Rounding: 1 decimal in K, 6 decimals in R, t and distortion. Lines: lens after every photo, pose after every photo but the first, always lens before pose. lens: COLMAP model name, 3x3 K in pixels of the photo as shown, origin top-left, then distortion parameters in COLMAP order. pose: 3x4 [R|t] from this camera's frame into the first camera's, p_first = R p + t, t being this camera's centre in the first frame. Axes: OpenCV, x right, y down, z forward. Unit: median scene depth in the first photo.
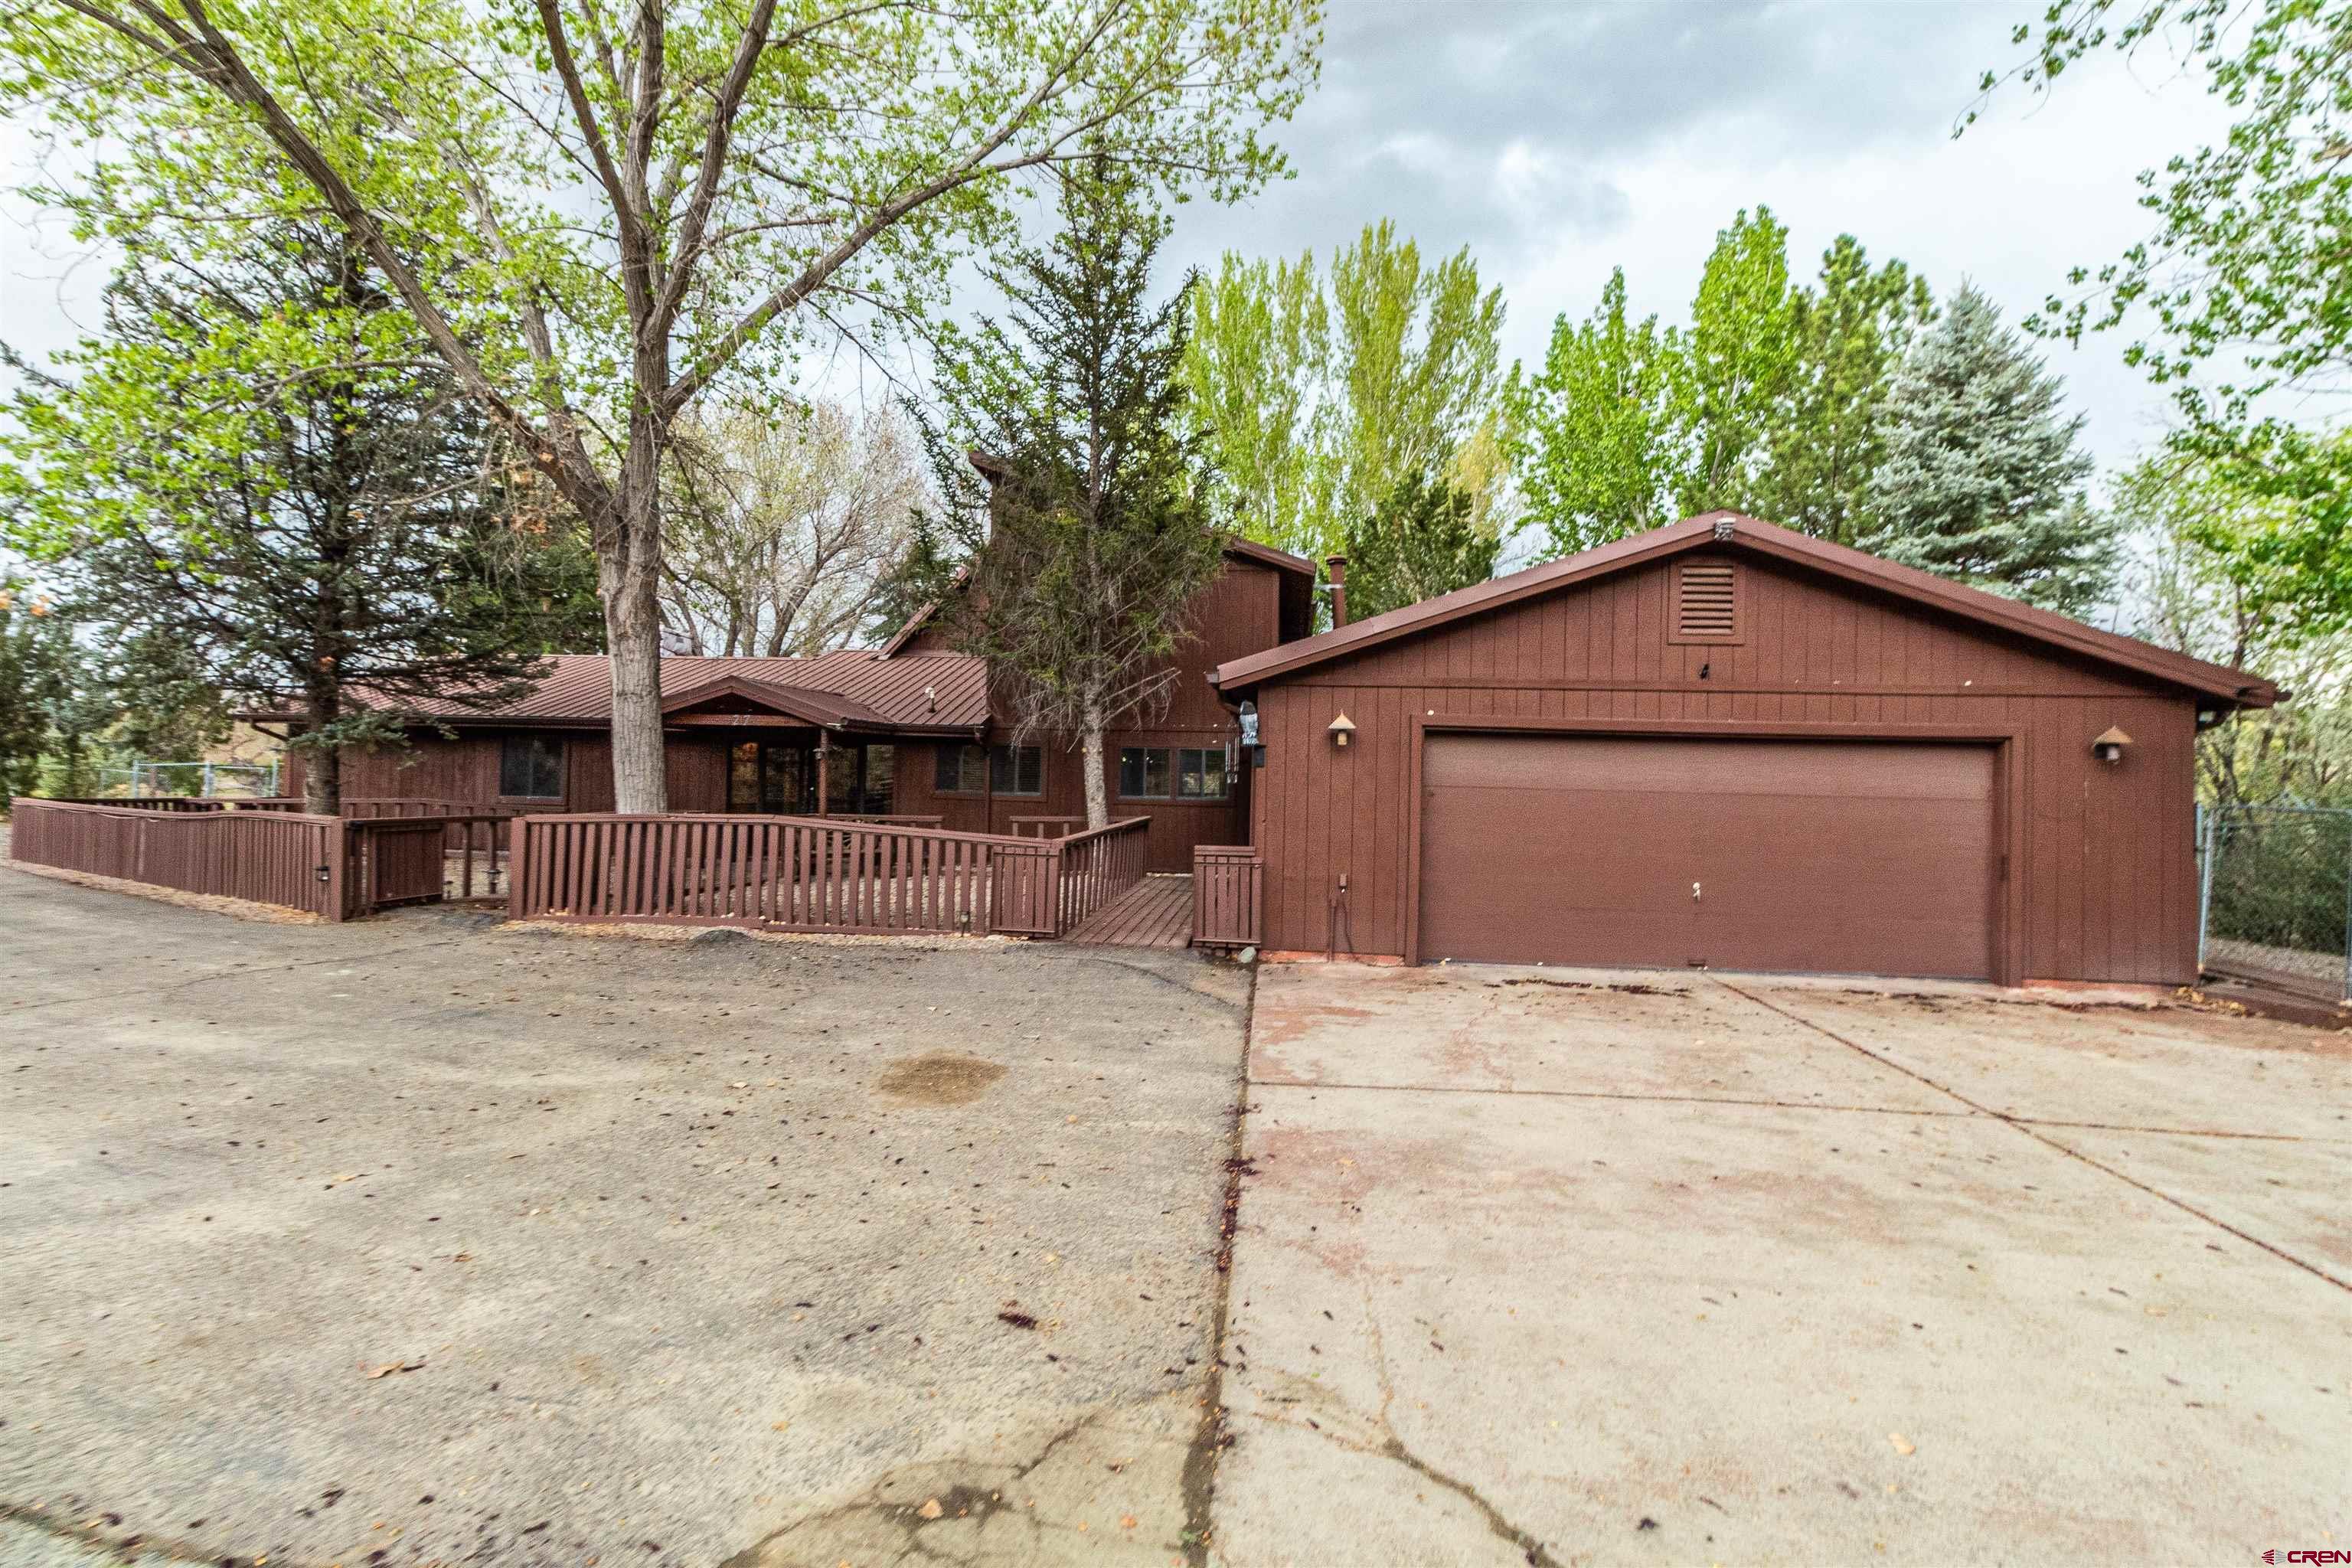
lens RADIAL K [[1090.2, 0, 1182.2], [0, 1090.2, 789.9], [0, 0, 1]] dist [0.005925, -0.000006]
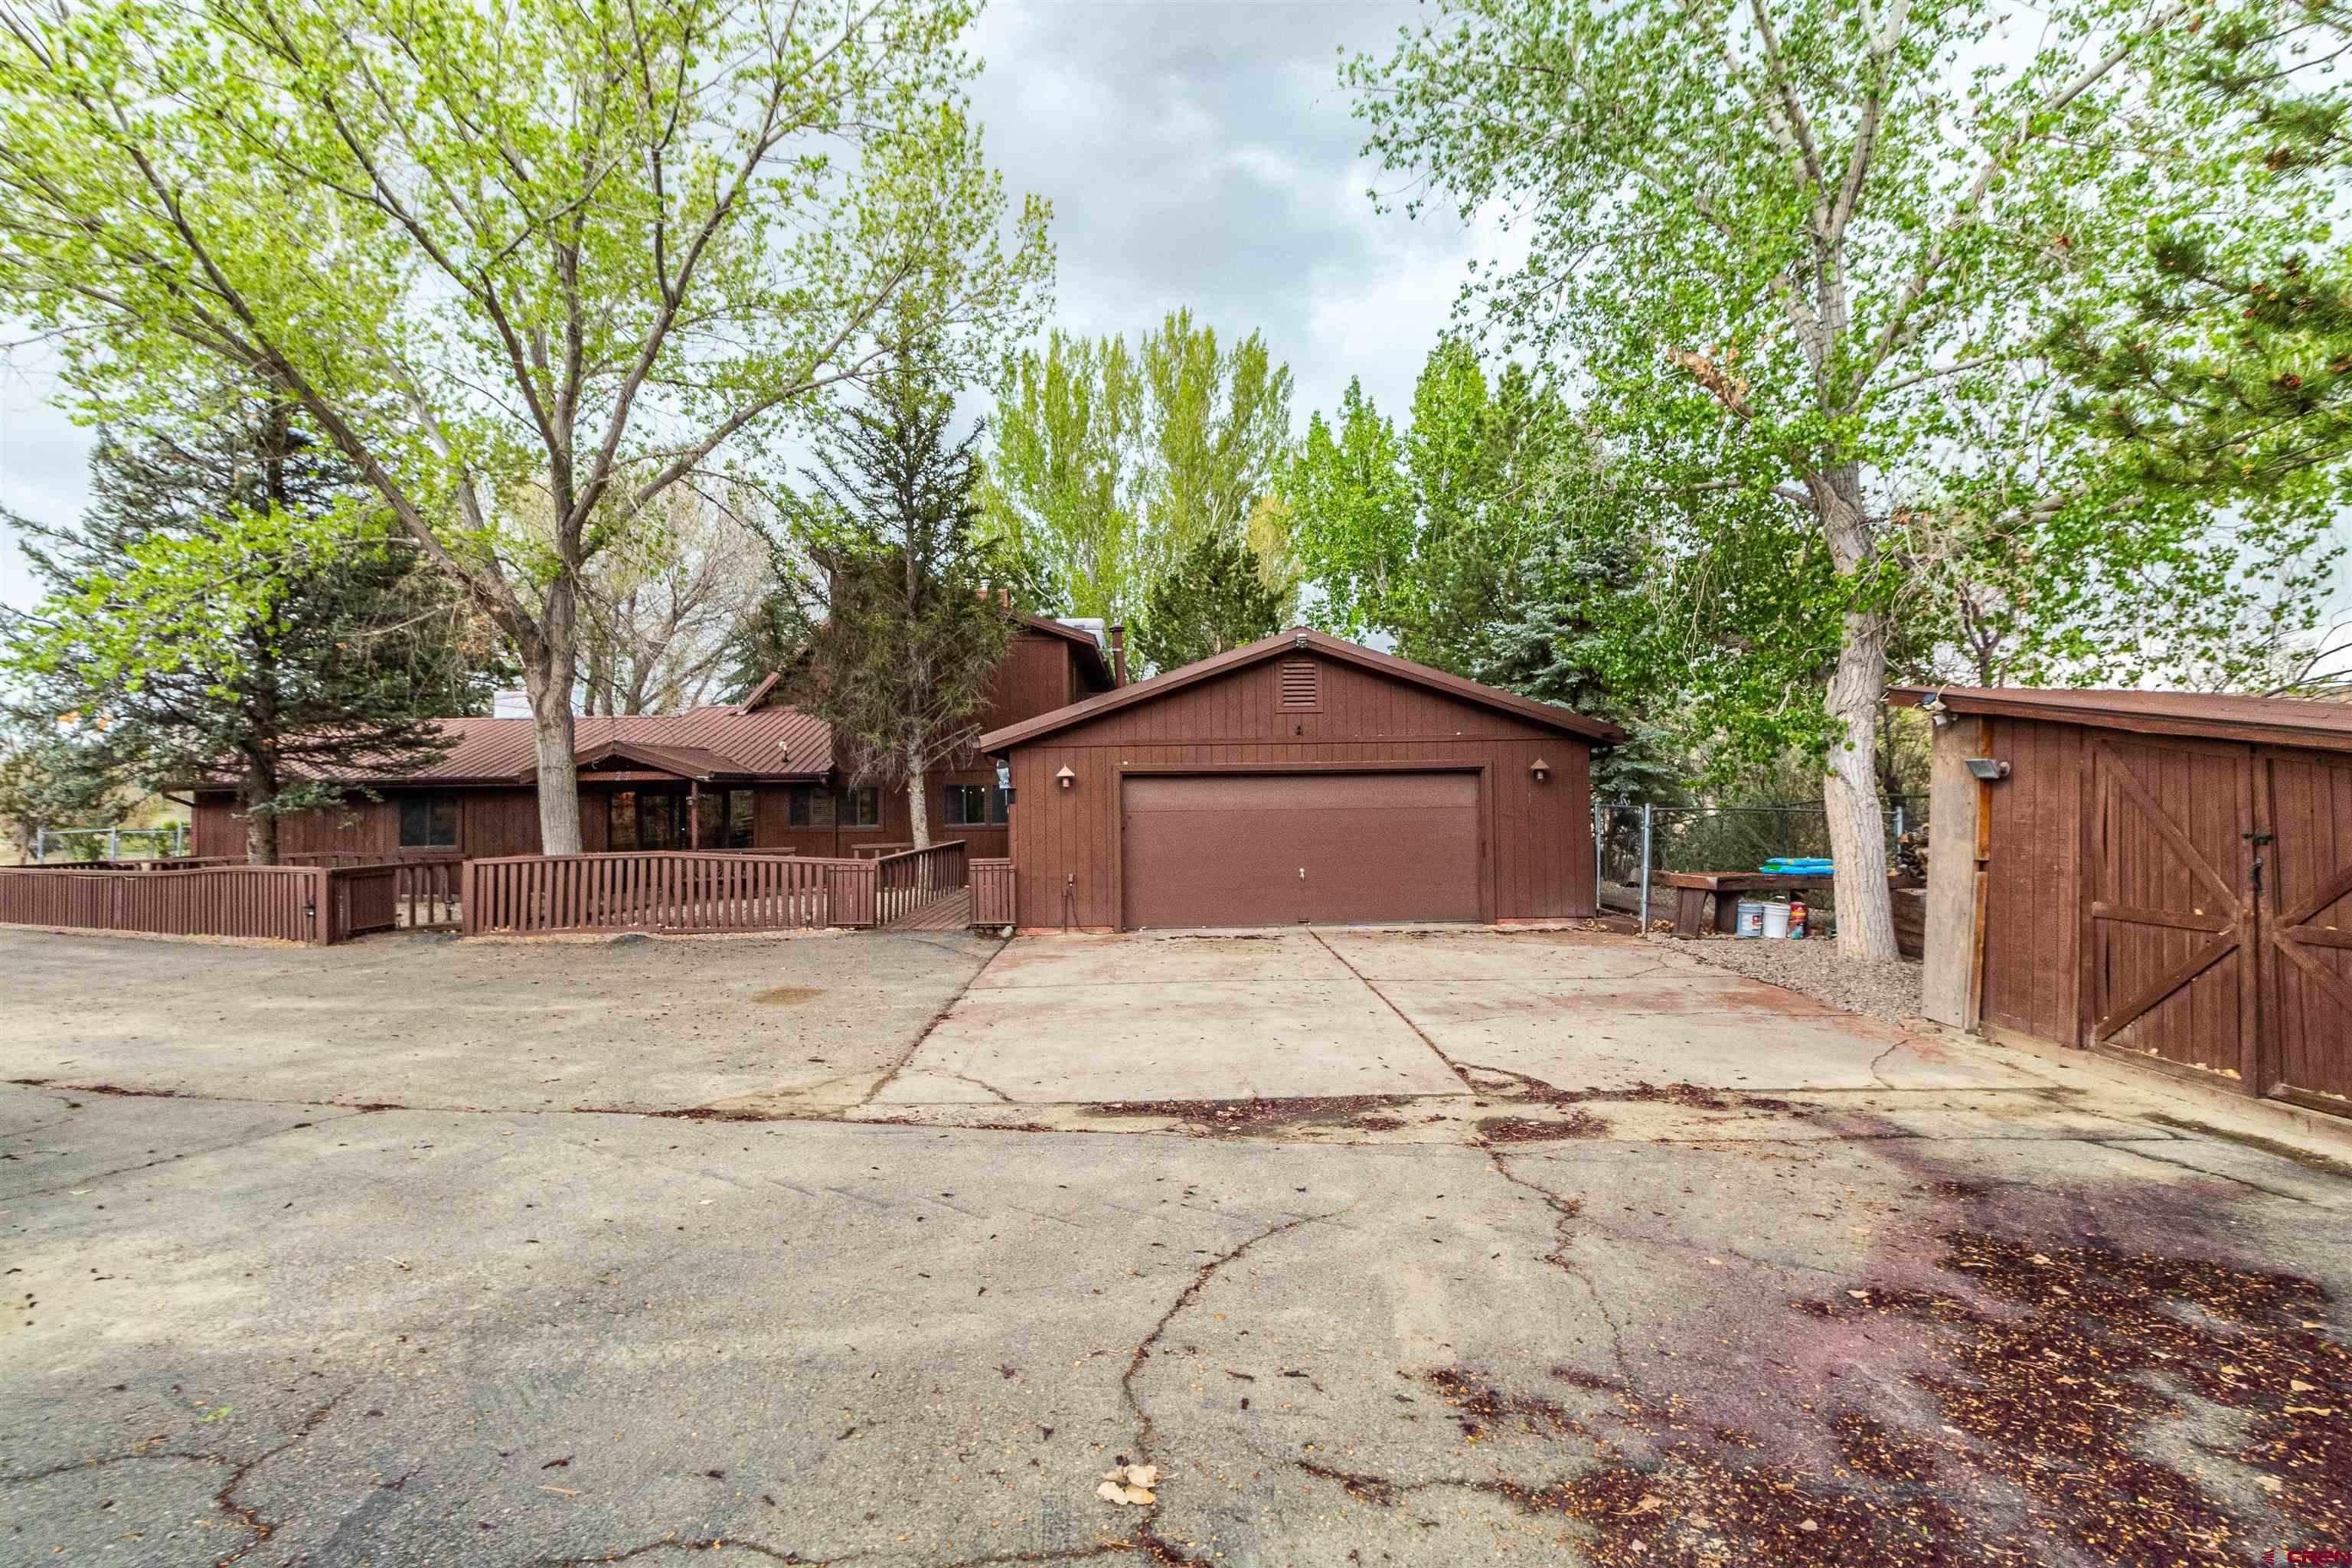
lens RADIAL K [[1090.2, 0, 1183.4], [0, 1090.2, 781.9], [0, 0, 1]] dist [0.005925, -0.000006]
pose [[0.992511, -0.036850, 0.116462, 0.106758], [0.039739, 0.998955, -0.022582, -0.006372], [-0.115508, 0.027041, 0.992938, -0.401238]]
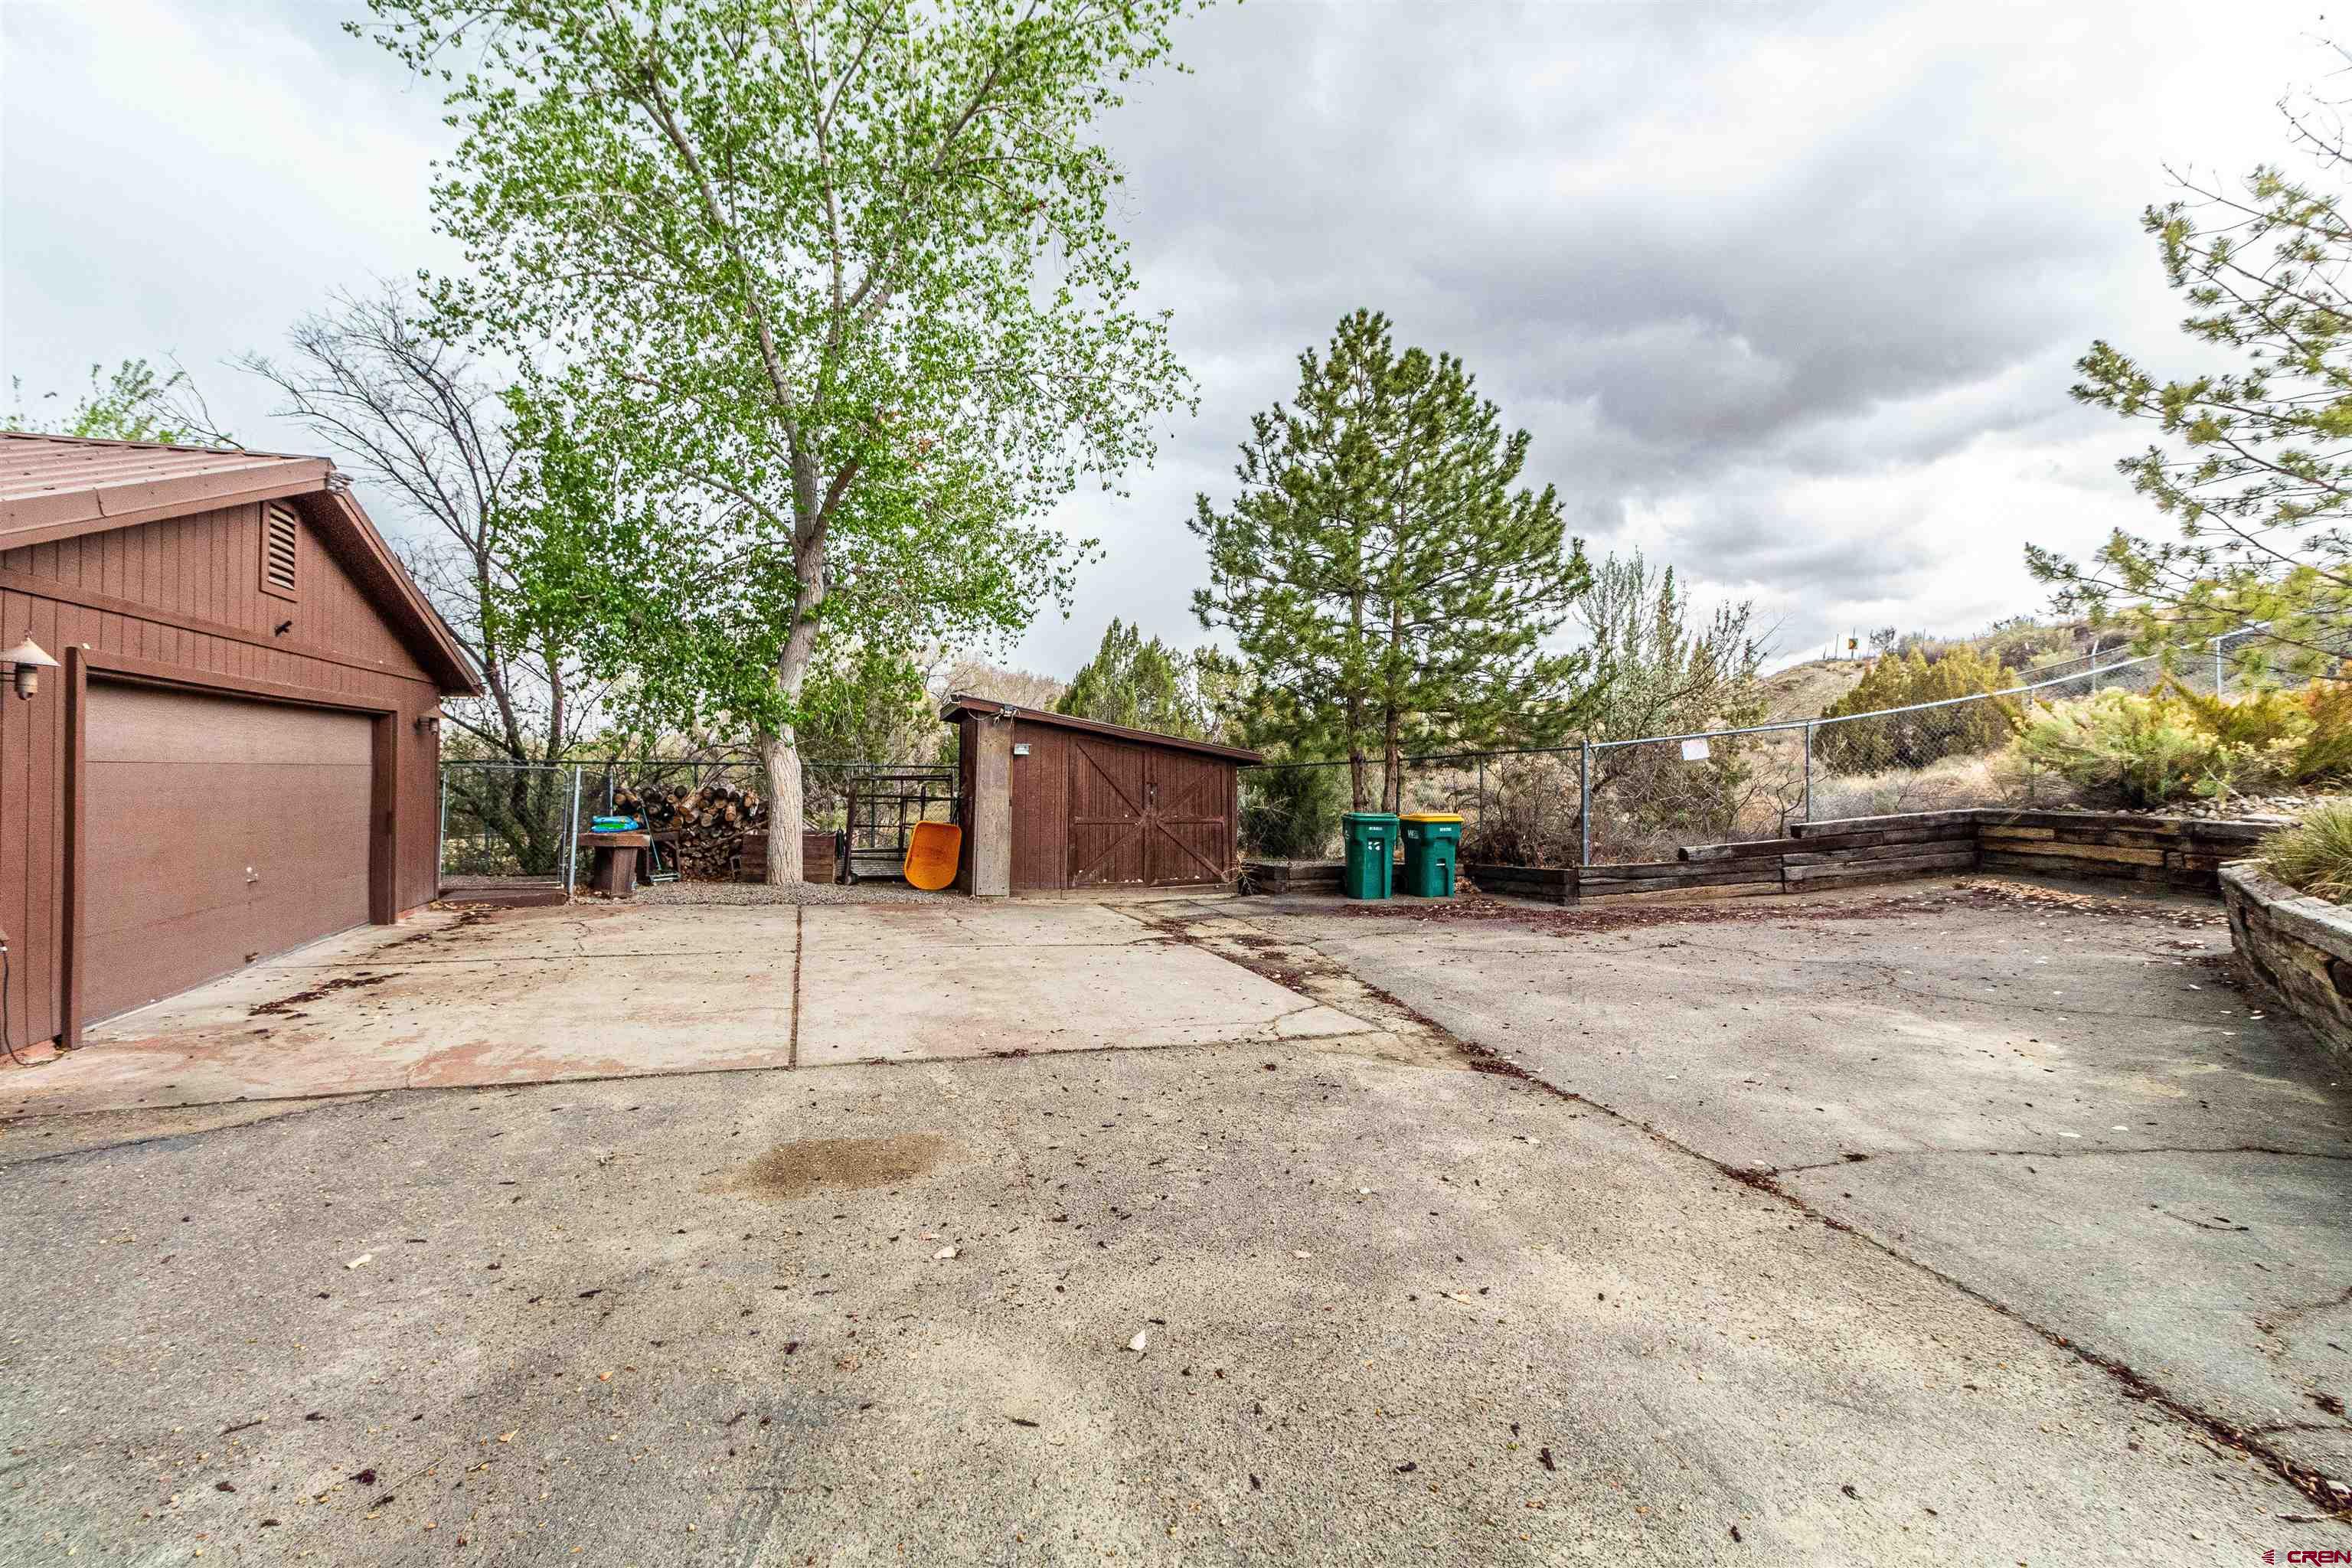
lens RADIAL K [[1090.2, 0, 1184.4], [0, 1090.2, 787.8], [0, 0, 1]] dist [0.005925, -0.000006]
pose [[-0.423726, -0.040106, 0.904902, -0.510596], [-0.013080, 0.999186, 0.038160, -0.016903], [-0.905696, 0.004333, -0.423906, 0.560316]]
